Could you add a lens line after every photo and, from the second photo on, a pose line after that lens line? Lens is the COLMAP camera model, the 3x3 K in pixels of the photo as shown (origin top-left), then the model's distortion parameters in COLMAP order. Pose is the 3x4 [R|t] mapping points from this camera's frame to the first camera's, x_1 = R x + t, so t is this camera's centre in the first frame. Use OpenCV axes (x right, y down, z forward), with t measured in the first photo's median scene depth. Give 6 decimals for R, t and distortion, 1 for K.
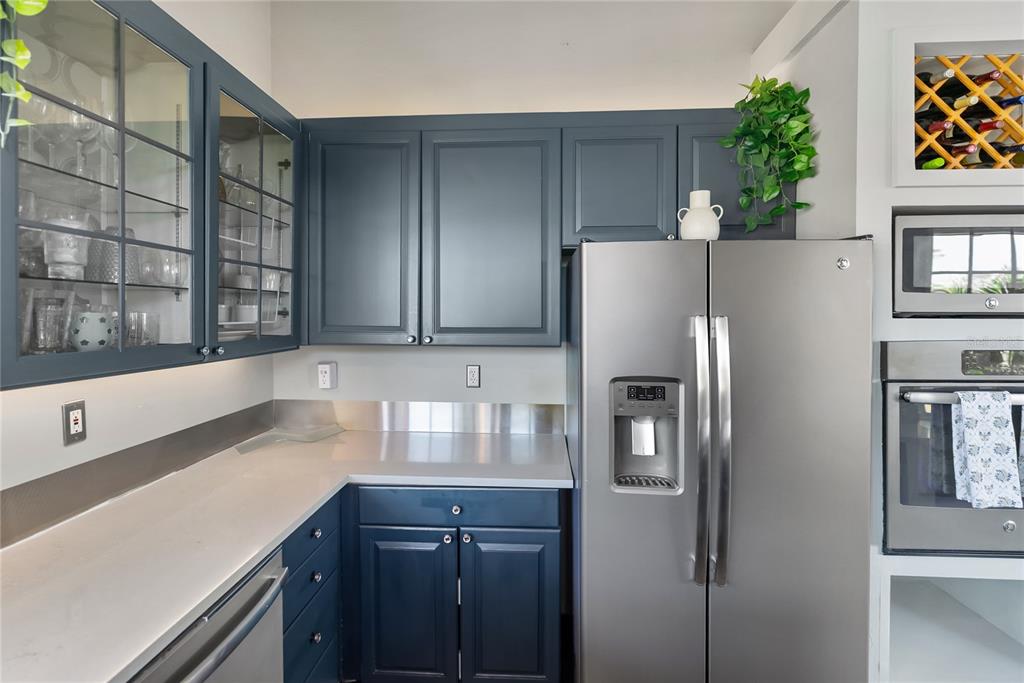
lens RADIAL K [[476.7, 0, 521.5], [0, 476.7, 307.8], [0, 0, 1]] dist [-0.005558, 0.002077]
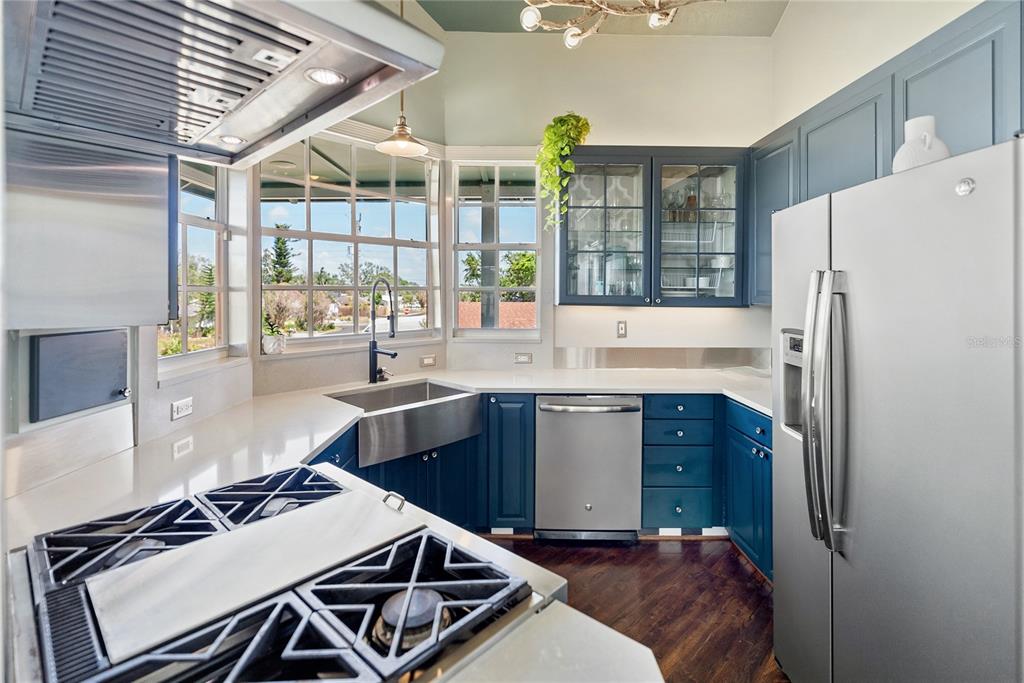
lens RADIAL K [[476.7, 0, 502.9], [0, 476.7, 296.0], [0, 0, 1]] dist [-0.005558, 0.002077]
pose [[0.042301, 0.003329, -0.999099, 1.254482], [-0.004879, 0.999983, 0.003126, 0.066734], [0.999093, 0.004743, 0.042316, 0.283119]]
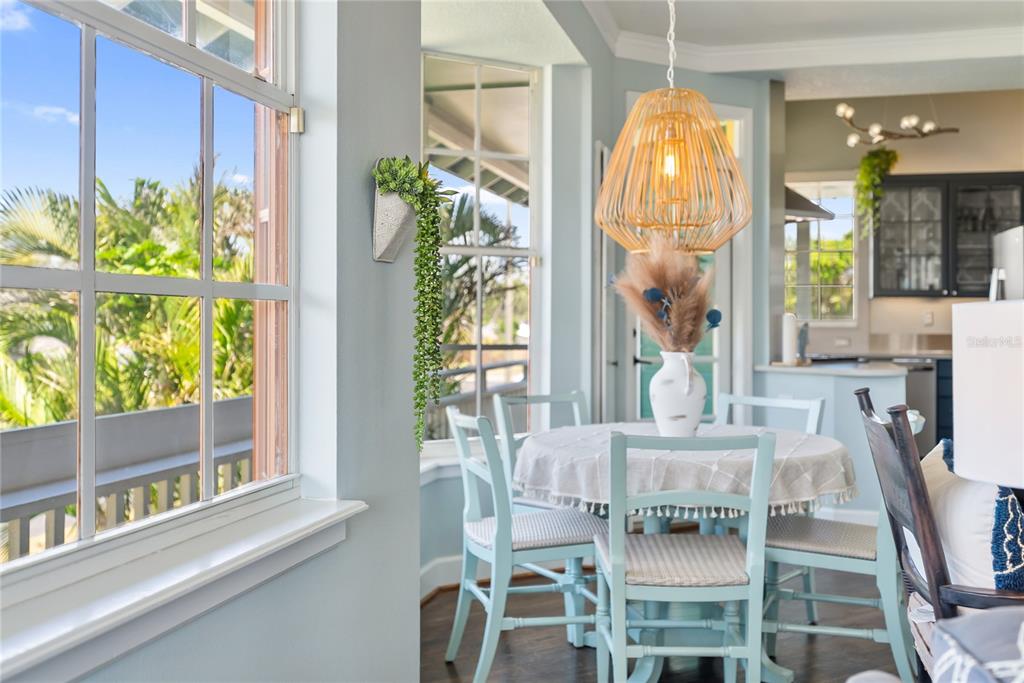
lens RADIAL K [[1032.0, 0, 515.1], [0, 1032.0, 312.8], [0, 0, 1]] dist [0.013396, 0.000000]
pose [[-0.194251, -0.009005, -0.980910, 5.040176], [-0.002364, 0.999959, -0.008711, 0.242848], [0.980949, 0.000626, -0.194265, -0.198981]]
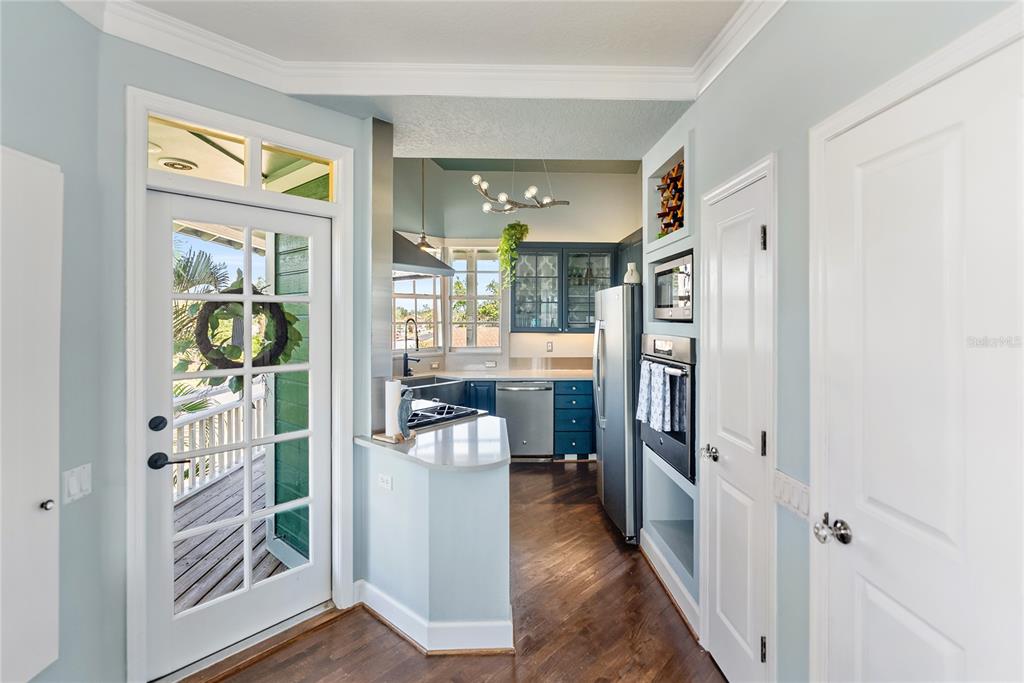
lens RADIAL K [[476.7, 0, 514.6], [0, 476.7, 317.9], [0, 0, 1]] dist [-0.005558, 0.002077]
pose [[0.092944, 0.001046, -0.995671, 2.698115], [-0.002258, 0.999997, 0.000839, 0.001630], [0.995669, 0.002170, 0.092946, 0.306133]]
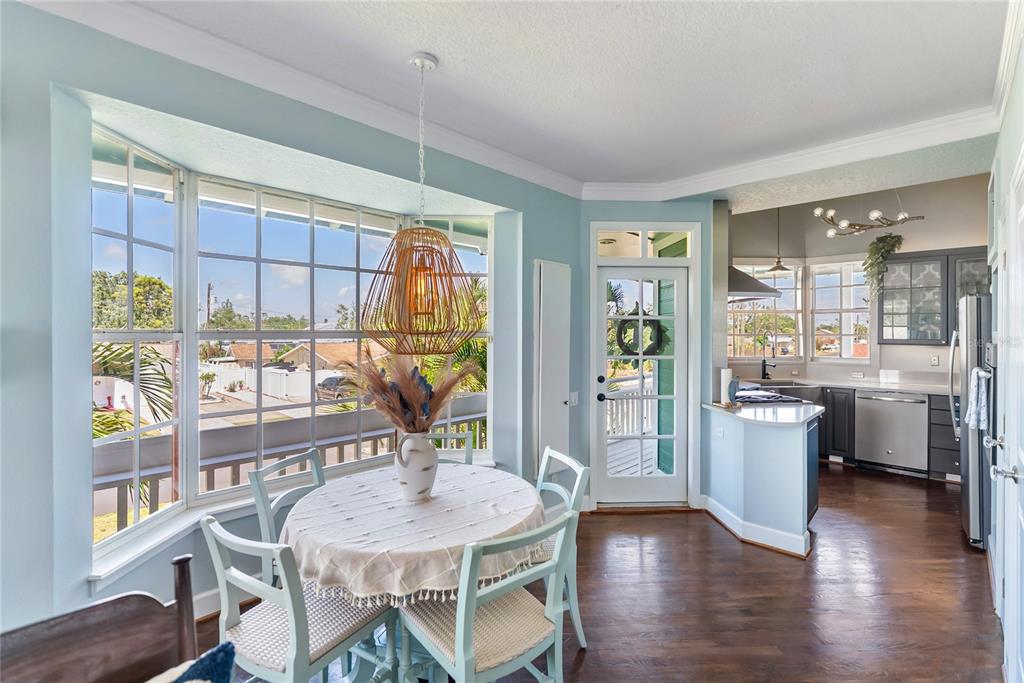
lens RADIAL K [[476.7, 0, 508.7], [0, 476.7, 334.0], [0, 0, 1]] dist [-0.005558, 0.002077]
pose [[-0.646333, 0.001737, -0.763054, 3.658662], [-0.002582, 0.999987, 0.004463, 0.025912], [0.763051, 0.004855, -0.646320, 0.773693]]
